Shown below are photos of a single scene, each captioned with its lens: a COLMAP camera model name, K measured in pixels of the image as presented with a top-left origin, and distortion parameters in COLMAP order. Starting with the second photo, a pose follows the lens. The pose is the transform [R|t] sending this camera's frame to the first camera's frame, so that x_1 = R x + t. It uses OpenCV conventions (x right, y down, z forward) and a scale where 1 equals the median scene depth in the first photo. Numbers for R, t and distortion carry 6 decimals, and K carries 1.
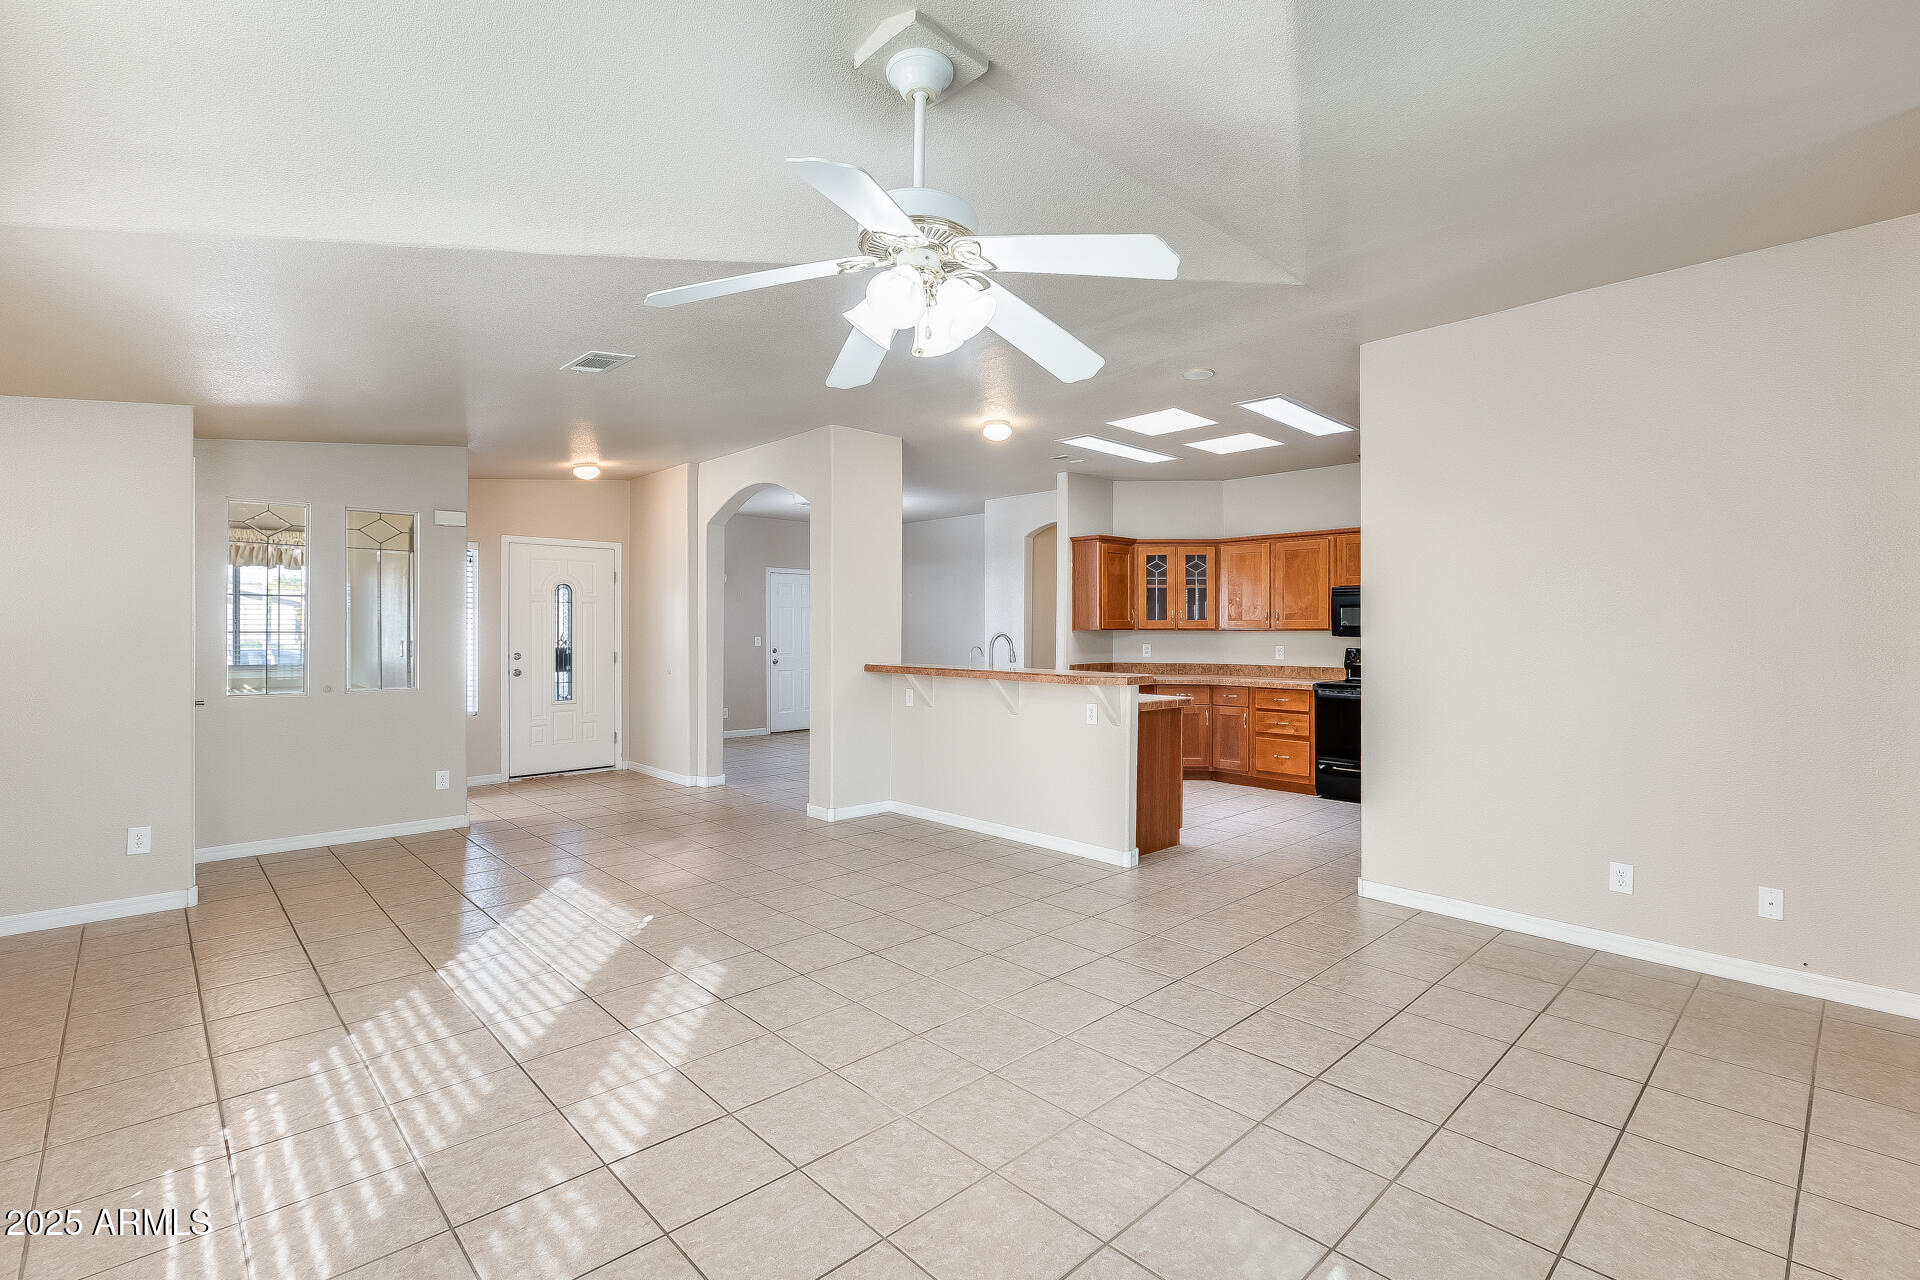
lens RADIAL K [[852.1, 0, 961.1], [0, 852.1, 631.6], [0, 0, 1]] dist [0.001550, -0.000239]
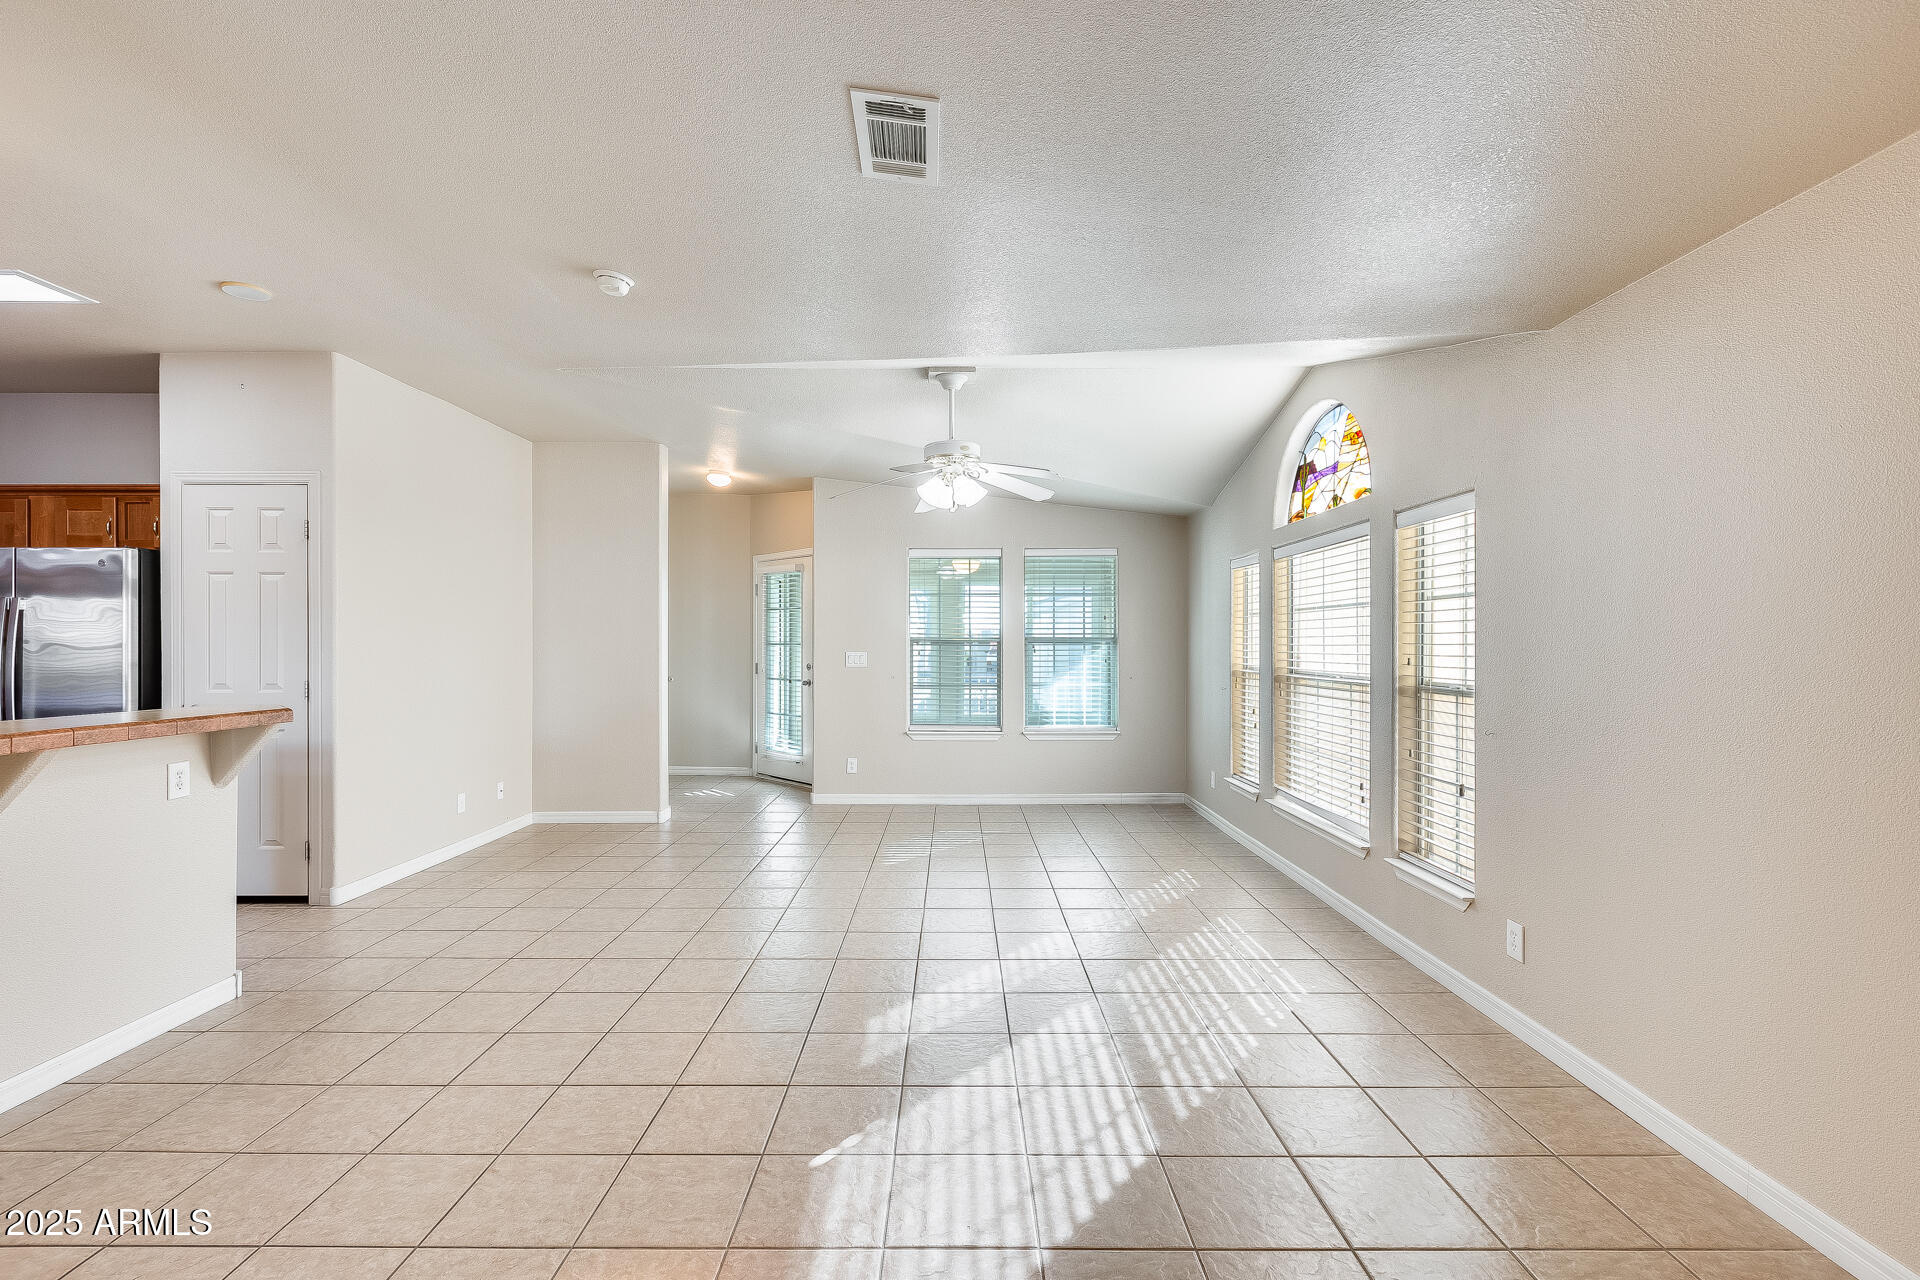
lens RADIAL K [[852.1, 0, 960.8], [0, 852.1, 638.4], [0, 0, 1]] dist [0.001550, -0.000239]
pose [[-0.722321, 0.000216, 0.691558, -0.906702], [-0.001806, 0.999996, -0.002199, 0.000605], [-0.691555, -0.002838, -0.722318, 1.491776]]
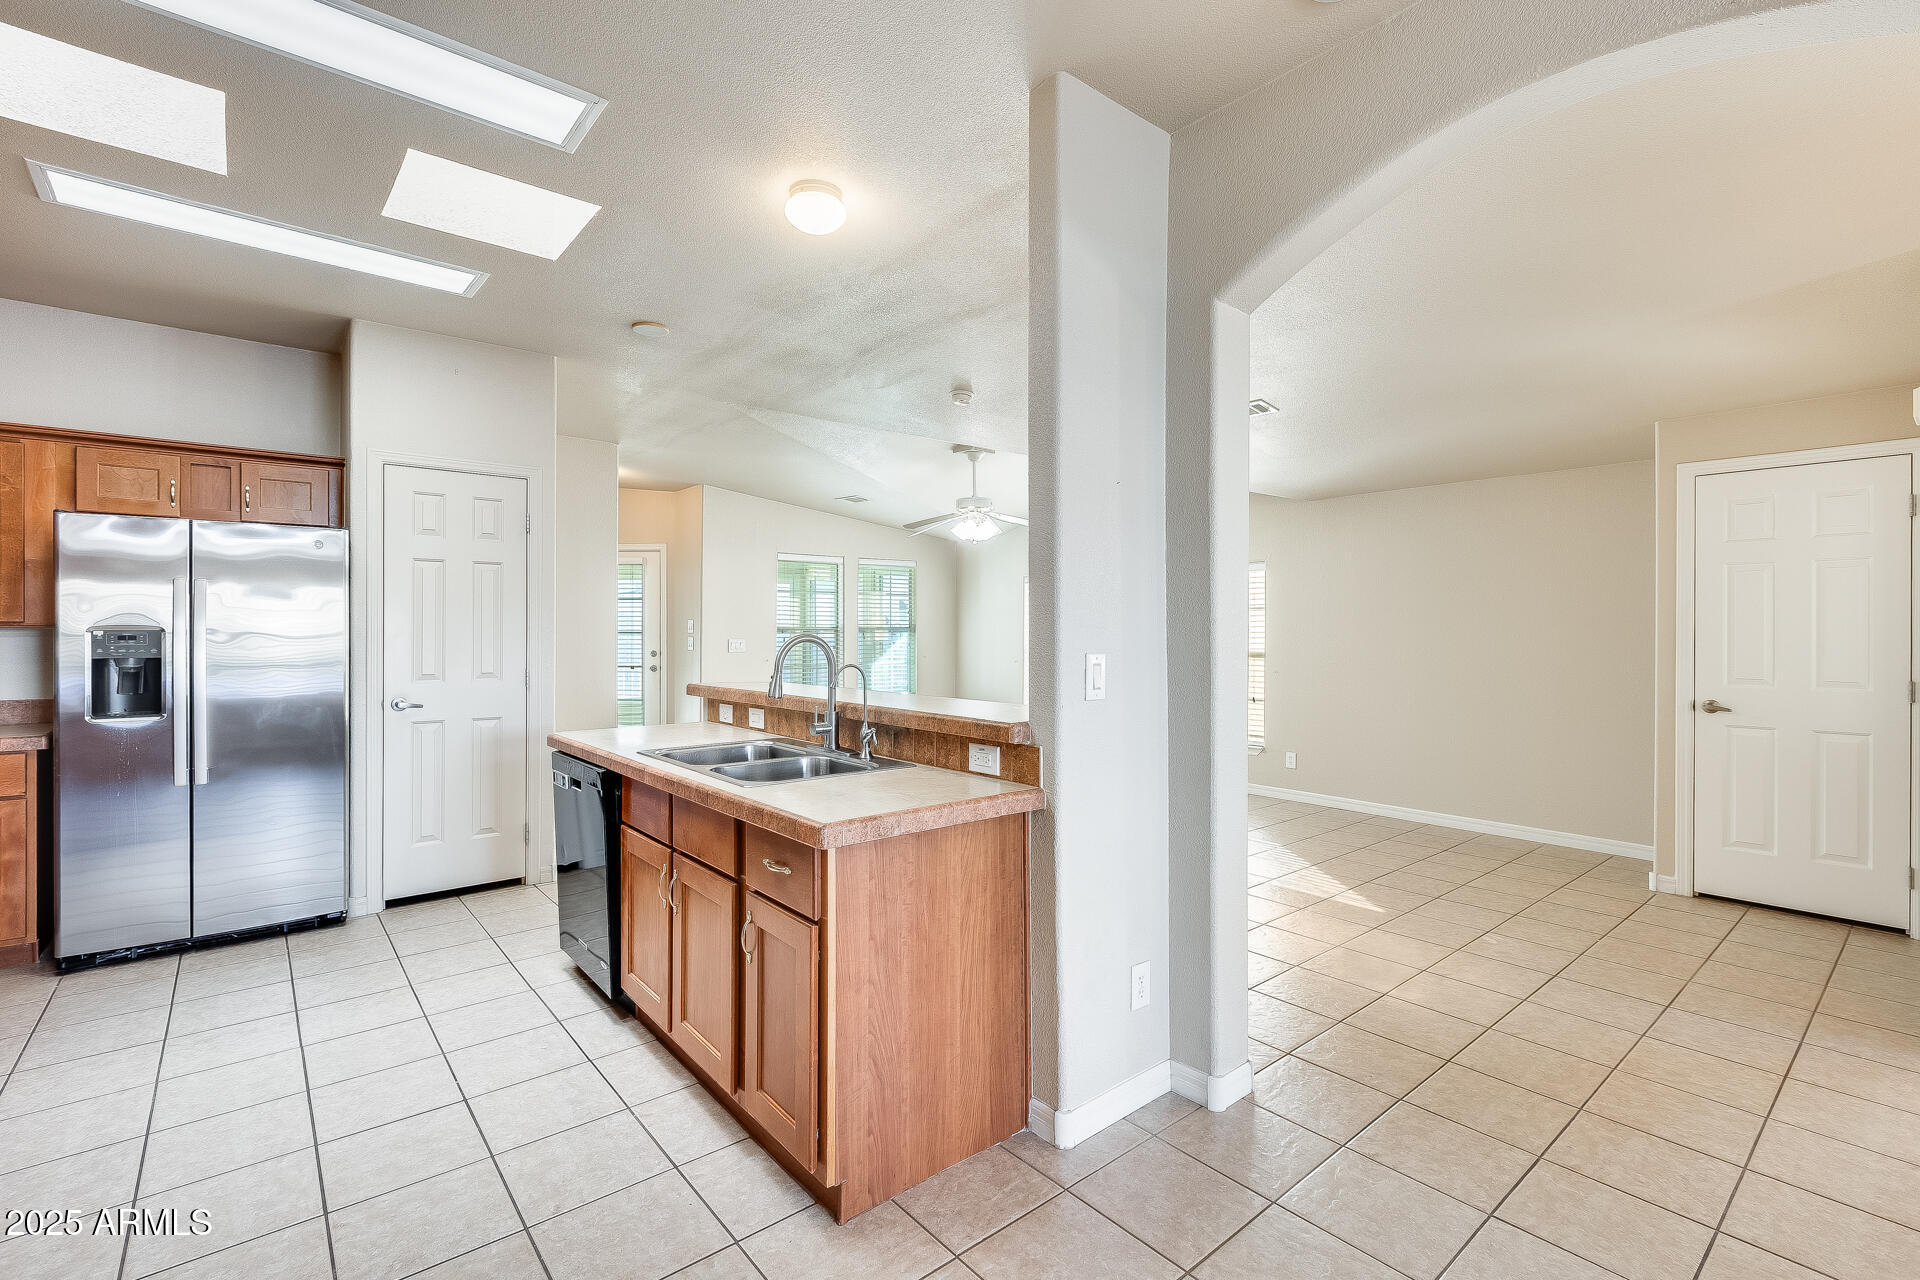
lens RADIAL K [[852.1, 0, 965.3], [0, 852.1, 635.4], [0, 0, 1]] dist [0.001550, -0.000239]
pose [[-0.997992, -0.005622, 0.063087, -0.120798], [-0.005185, 0.999961, 0.007090, -0.002006], [-0.063124, 0.006748, -0.997983, 2.472464]]
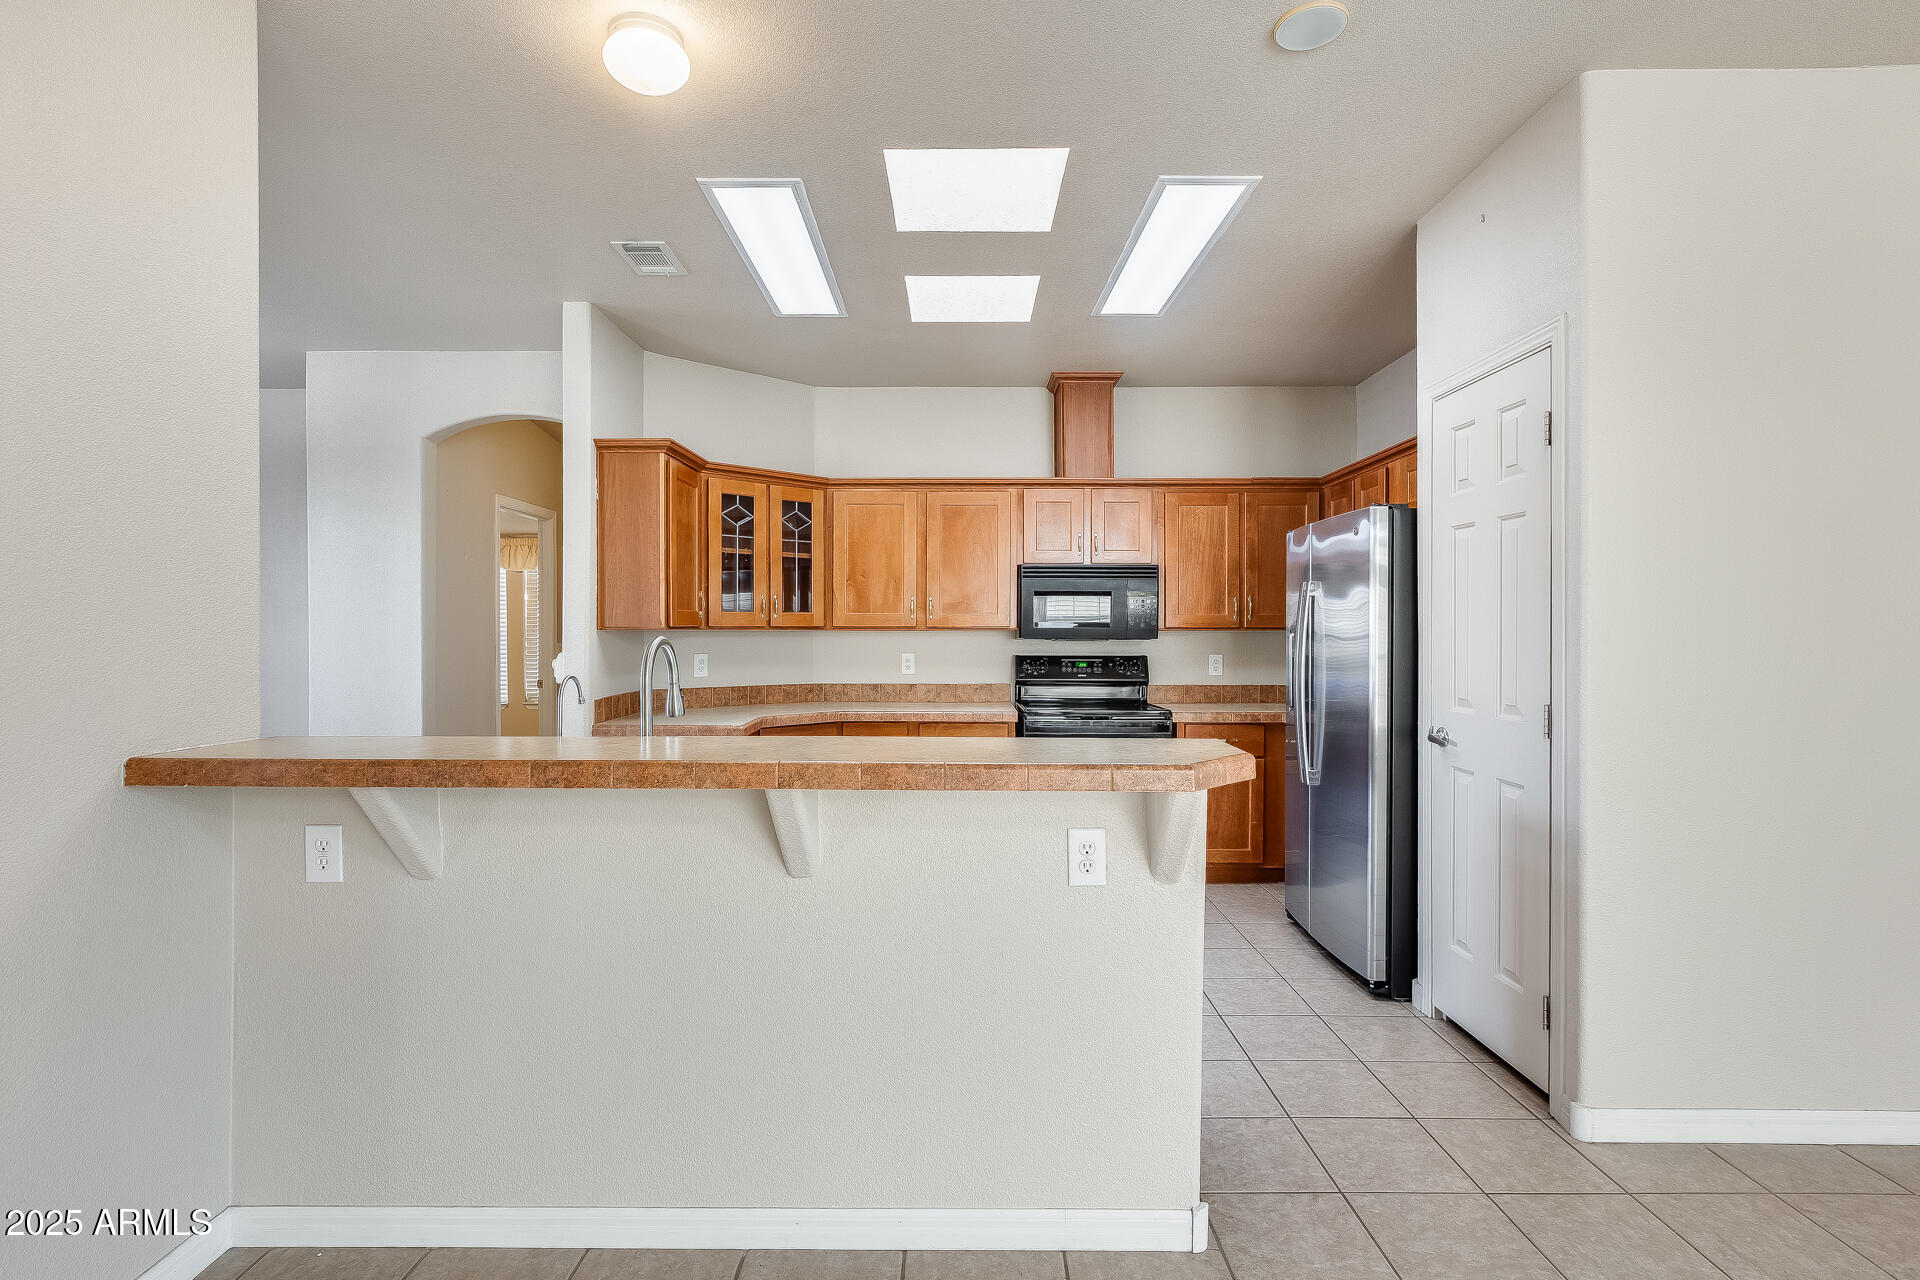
lens RADIAL K [[912.5, 0, 951.1], [0, 912.5, 643.6], [0, 0, 1]] dist [0.003247, 0.000484]
pose [[0.699280, -0.010624, 0.714769, -0.231823], [0.002961, 0.999924, 0.011966, 0.002147], [-0.714842, -0.006251, 0.699259, 1.092363]]
